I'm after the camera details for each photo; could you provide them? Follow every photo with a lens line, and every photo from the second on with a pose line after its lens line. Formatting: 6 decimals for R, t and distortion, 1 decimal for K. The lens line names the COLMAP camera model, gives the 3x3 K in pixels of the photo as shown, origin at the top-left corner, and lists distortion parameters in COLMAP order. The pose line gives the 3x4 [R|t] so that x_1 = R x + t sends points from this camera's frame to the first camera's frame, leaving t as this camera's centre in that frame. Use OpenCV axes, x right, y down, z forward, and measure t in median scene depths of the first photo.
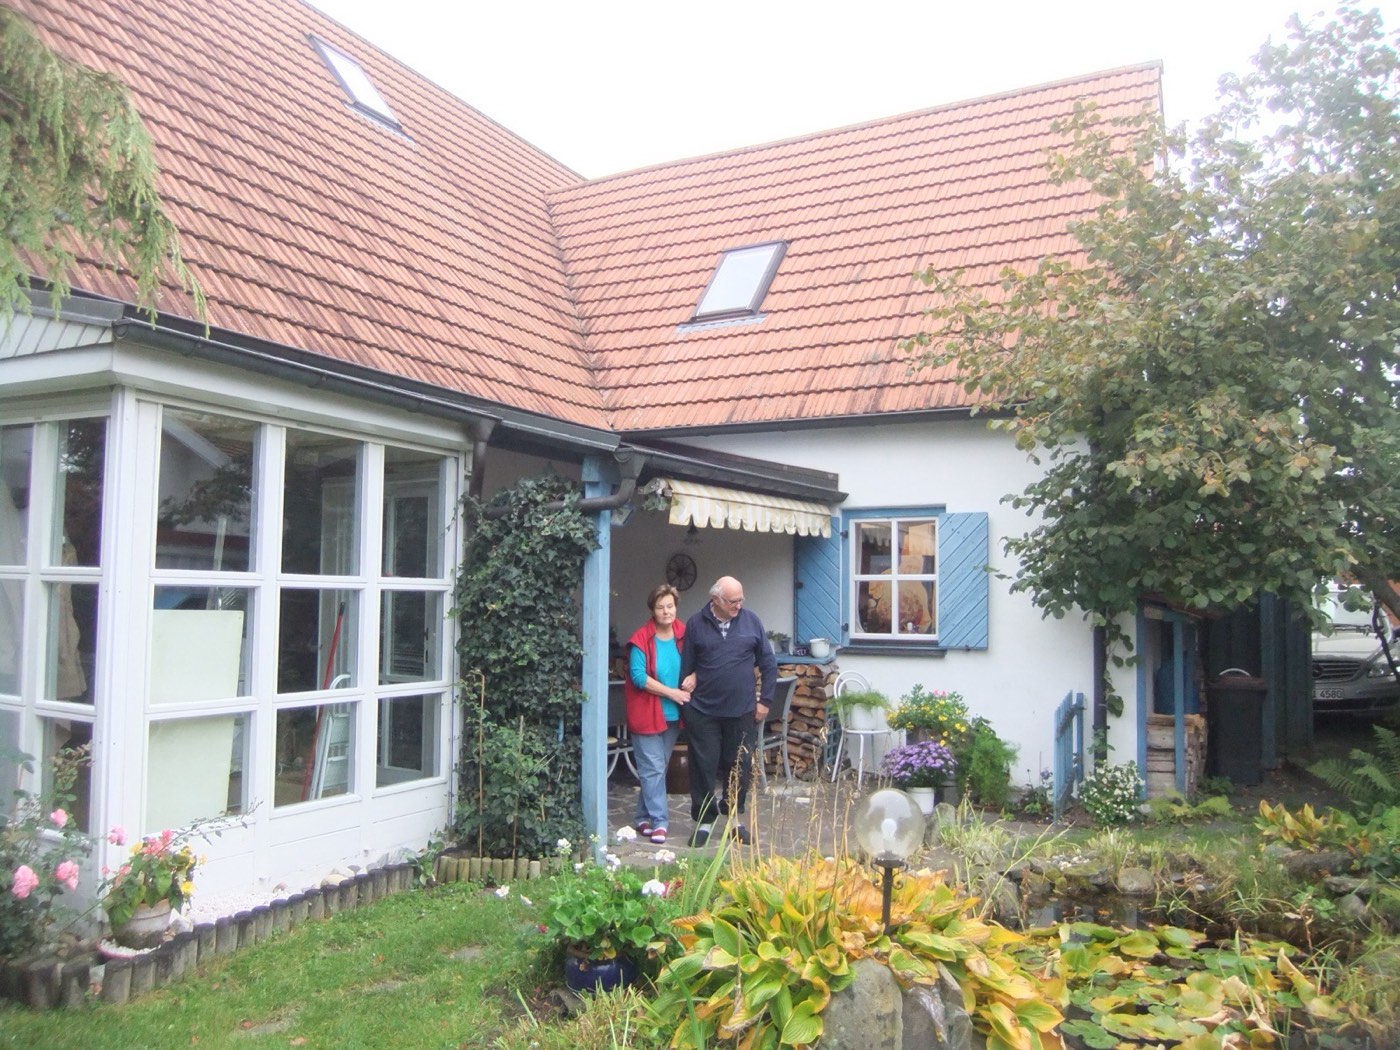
lens RADIAL K [[1093.2, 0, 697.2], [0, 1093.2, 532.4], [0, 0, 1]] dist [-0.000125, -0.000219]
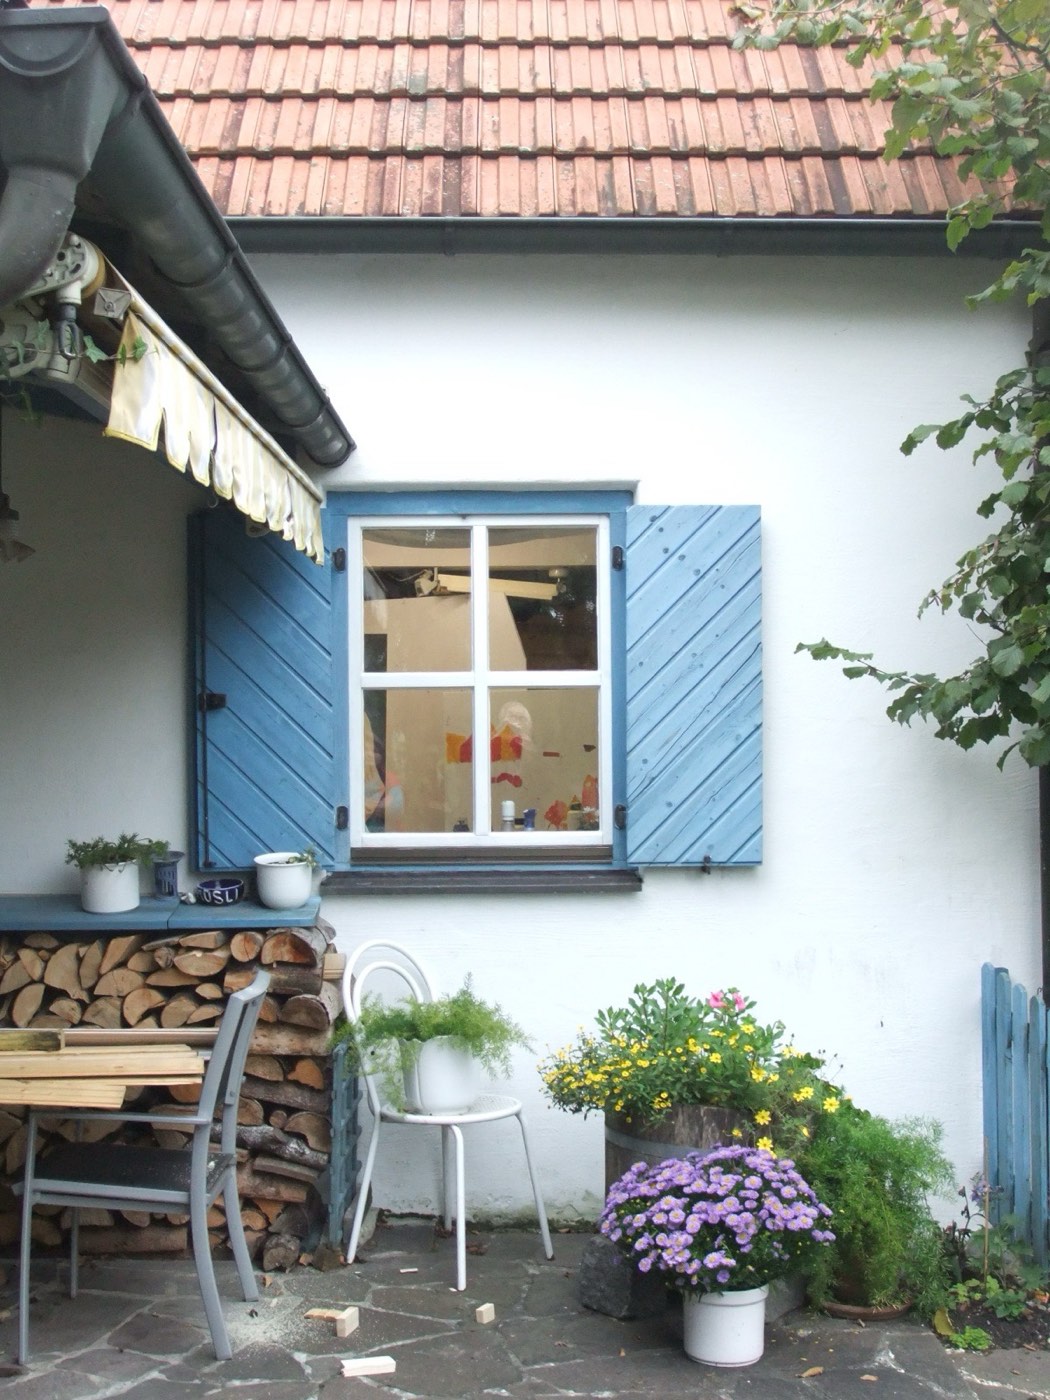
lens RADIAL K [[1803.4, 0, 525.5], [0, 1803.4, 689.8], [0, 0, 1]] dist [-0.042966, 0.000000]
pose [[0.862873, 0.003164, 0.505411, -0.115180], [-0.019889, 0.999418, 0.027698, 0.028199], [-0.505030, -0.033952, 0.862434, 0.475867]]
